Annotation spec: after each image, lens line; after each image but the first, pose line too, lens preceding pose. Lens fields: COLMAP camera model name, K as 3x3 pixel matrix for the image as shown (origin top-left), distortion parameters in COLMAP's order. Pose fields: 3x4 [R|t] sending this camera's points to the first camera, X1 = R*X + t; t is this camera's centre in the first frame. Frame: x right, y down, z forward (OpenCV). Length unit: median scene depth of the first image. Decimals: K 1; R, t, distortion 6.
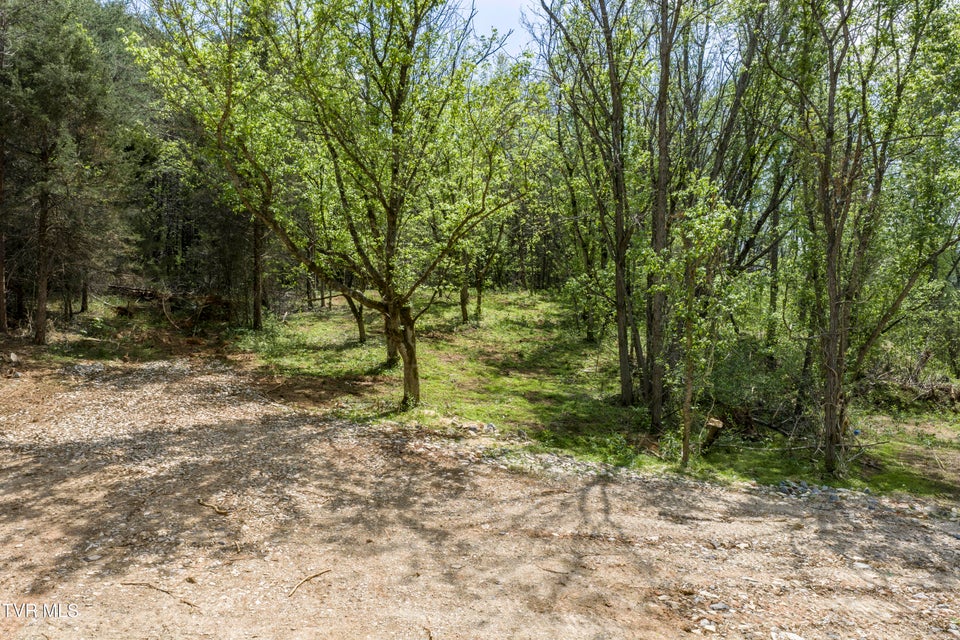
lens RADIAL K [[793.4, 0, 483.2], [0, 793.4, 322.8], [0, 0, 1]] dist [0.006090, -0.003670]
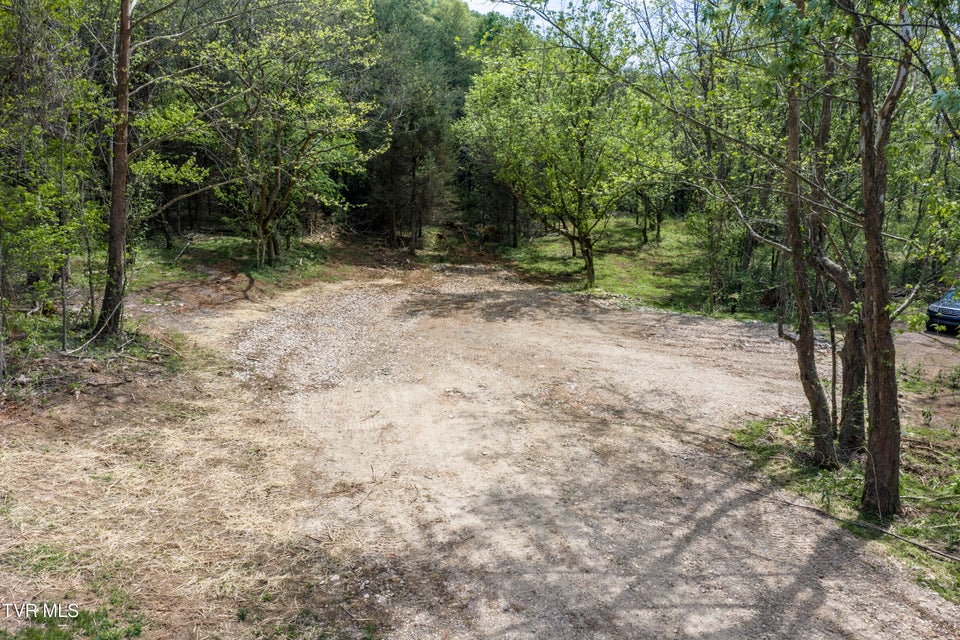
lens RADIAL K [[792.4, 0, 482.8], [0, 792.4, 318.7], [0, 0, 1]] dist [0.014537, -0.019622]
pose [[0.957848, 0.024502, -0.286230, 0.202480], [0.007778, 0.993779, 0.111098, -0.044560], [0.287172, -0.108641, 0.951698, -0.981564]]
